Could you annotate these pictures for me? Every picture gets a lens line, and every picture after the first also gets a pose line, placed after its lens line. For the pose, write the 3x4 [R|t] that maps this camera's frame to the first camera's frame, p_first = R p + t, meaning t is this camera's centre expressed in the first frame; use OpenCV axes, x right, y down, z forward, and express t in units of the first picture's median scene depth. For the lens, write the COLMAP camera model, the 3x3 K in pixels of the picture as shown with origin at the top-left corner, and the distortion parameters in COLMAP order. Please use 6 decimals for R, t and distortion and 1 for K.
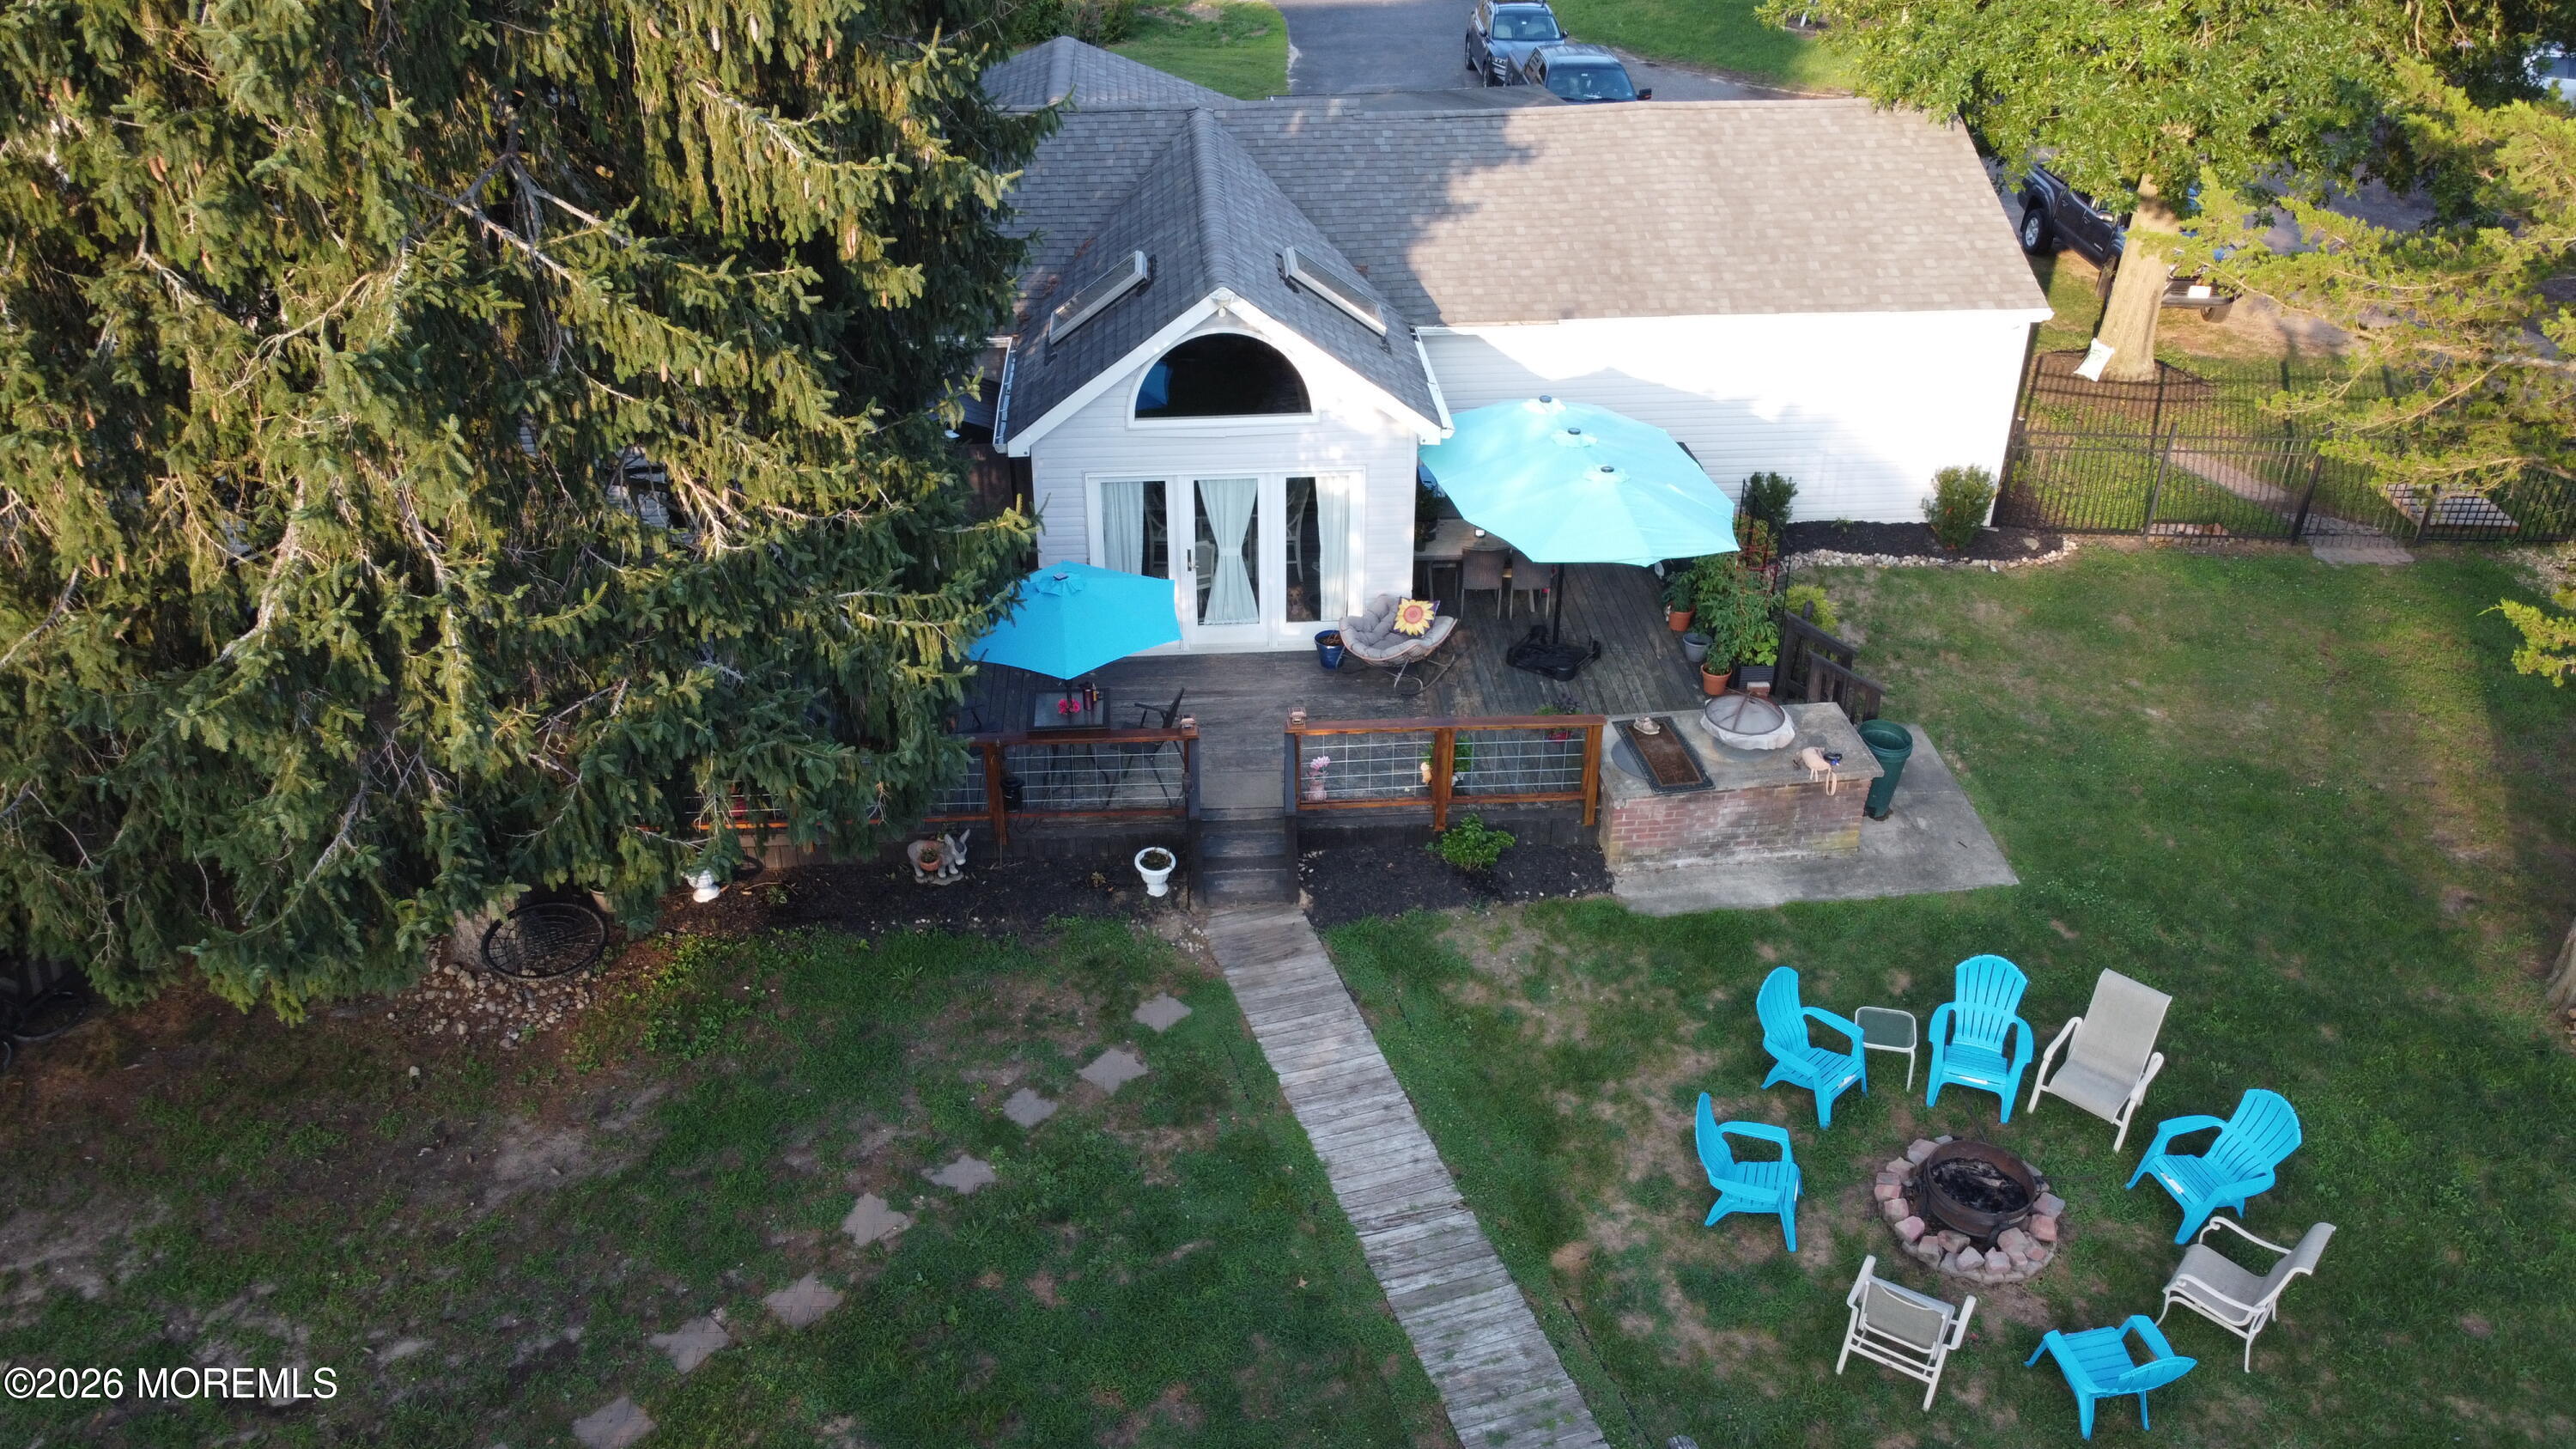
lens RADIAL K [[1951.1, 0, 1279.4], [0, 1951.1, 735.1], [0, 0, 1]] dist [-0.008212, 0.003818]
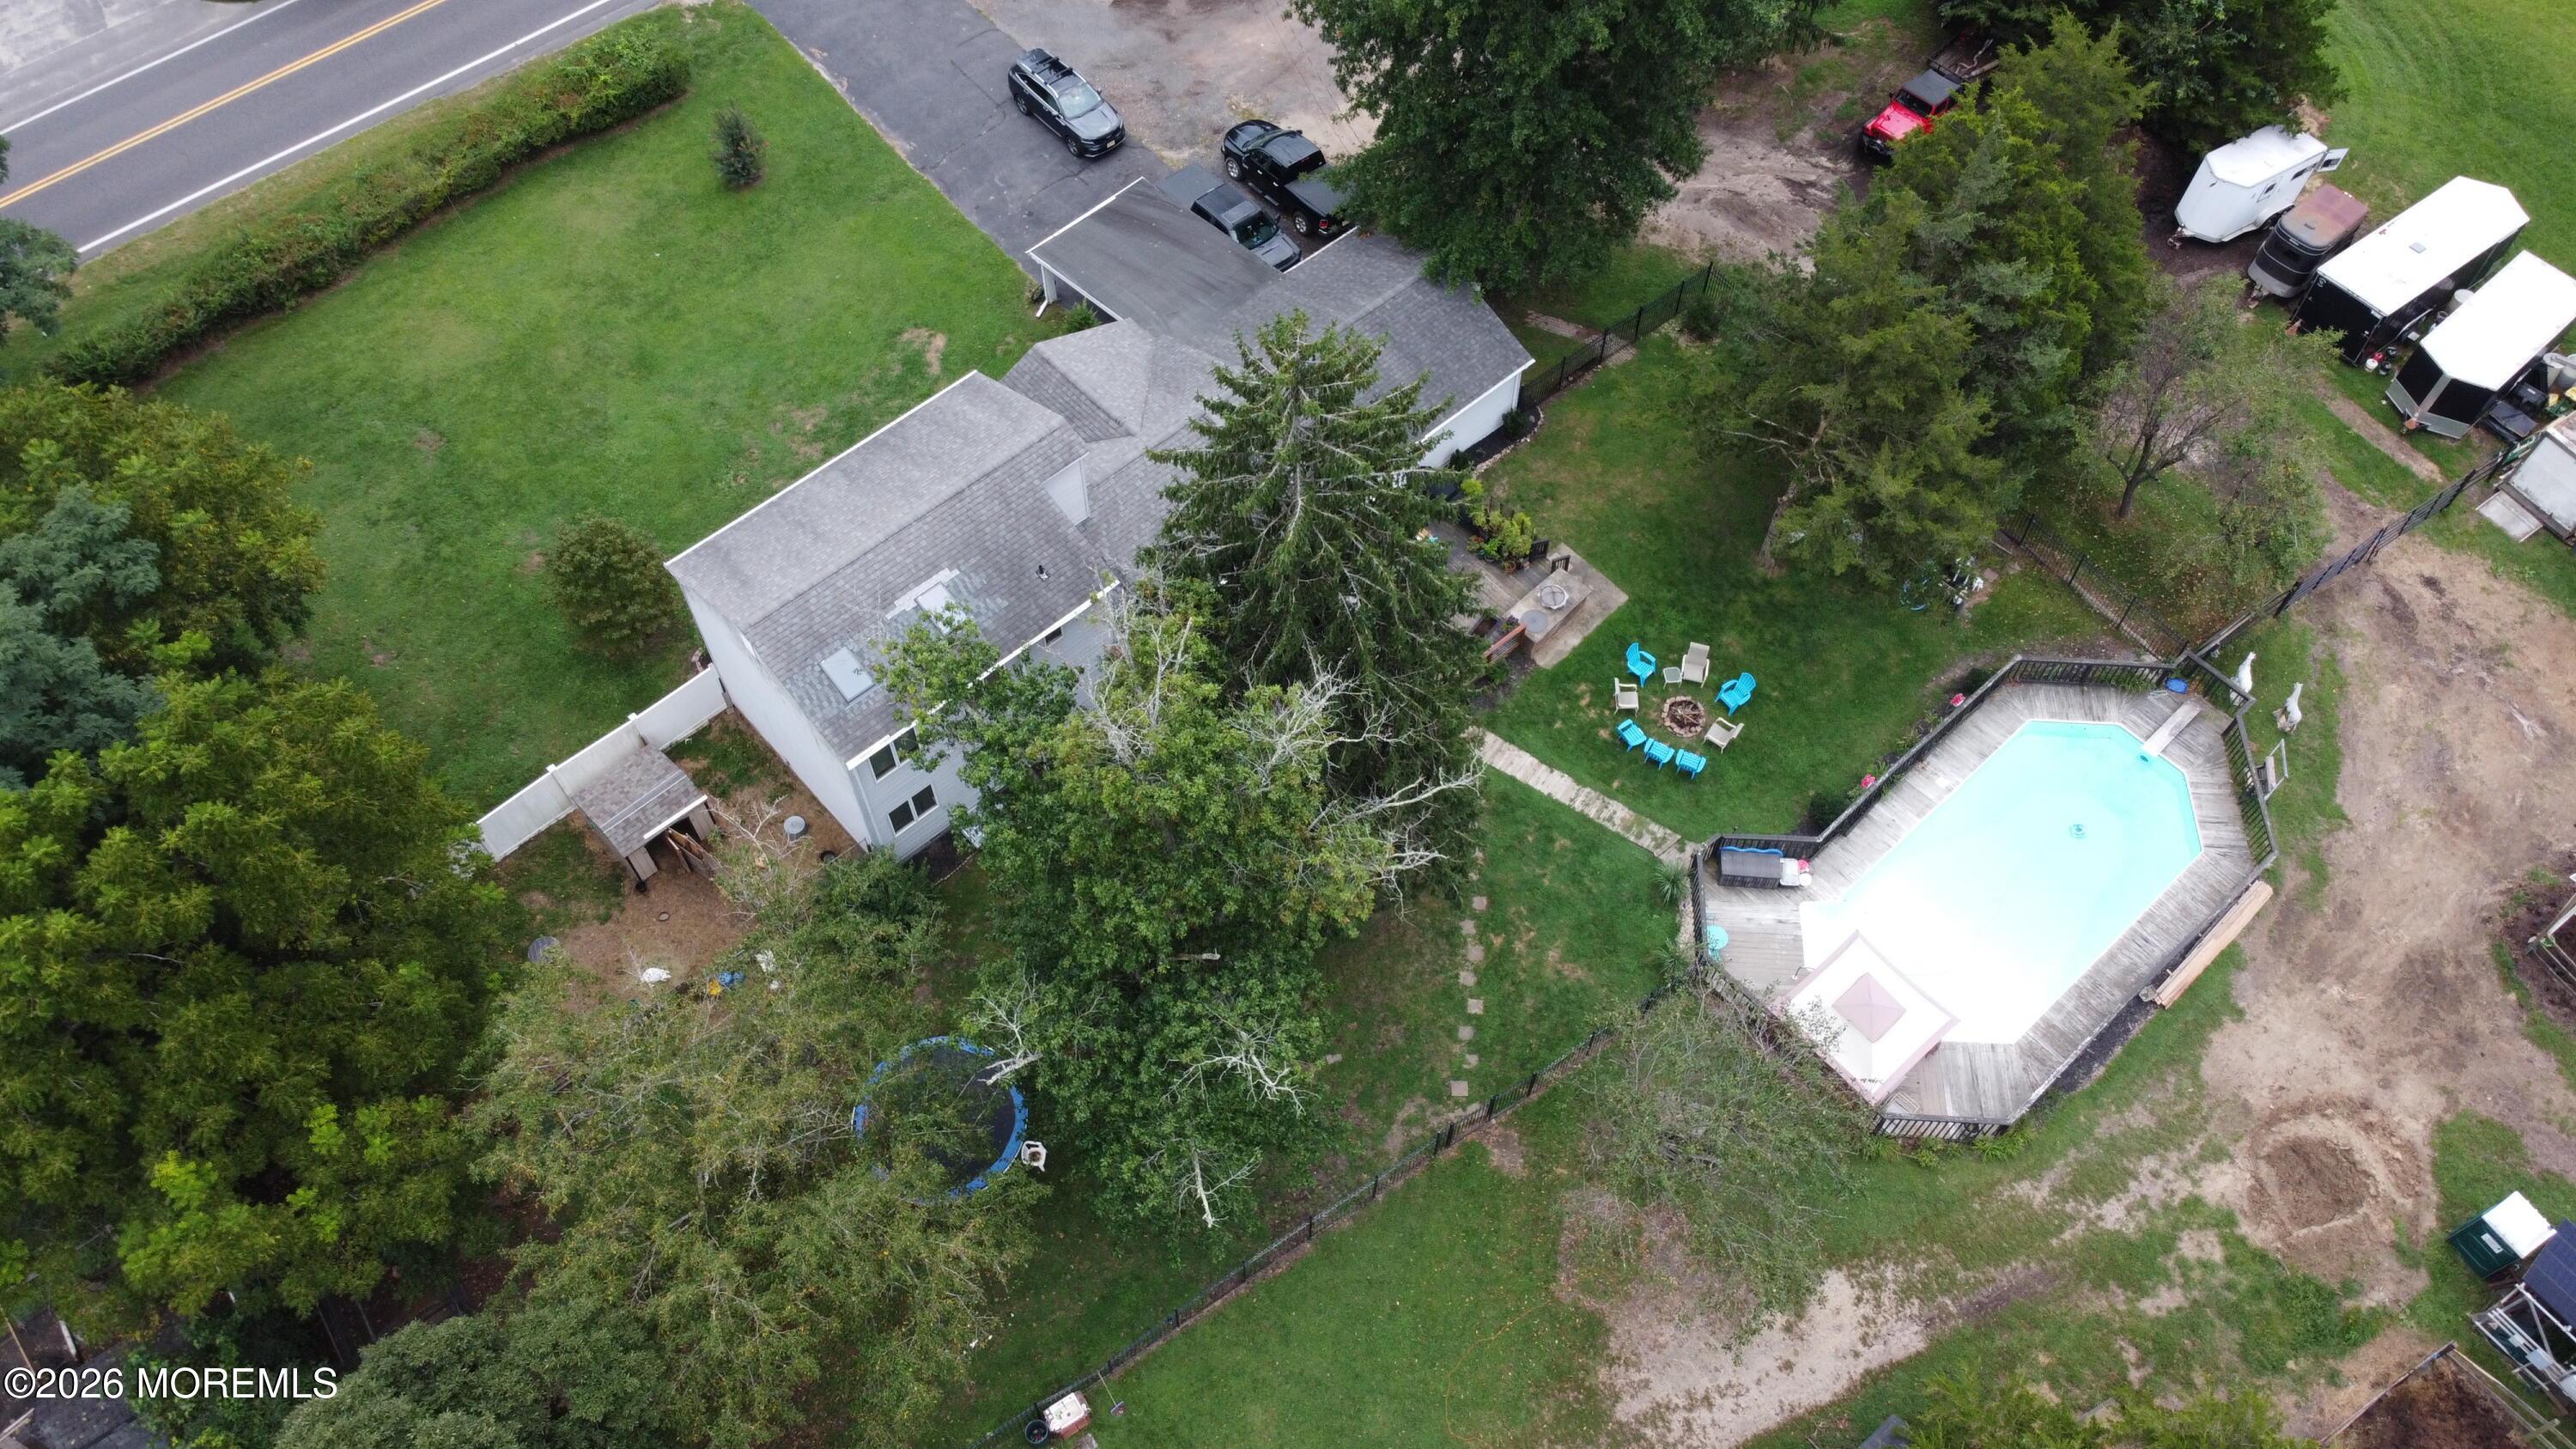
lens RADIAL K [[1951.1, 0, 1275.3], [0, 1951.1, 720.4], [0, 0, 1]] dist [-0.008212, 0.003818]
pose [[0.786129, -0.521745, 0.331334, -1.455062], [0.322181, 0.803420, 0.500716, -1.808894], [-0.527446, -0.286878, 0.799688, -1.545888]]
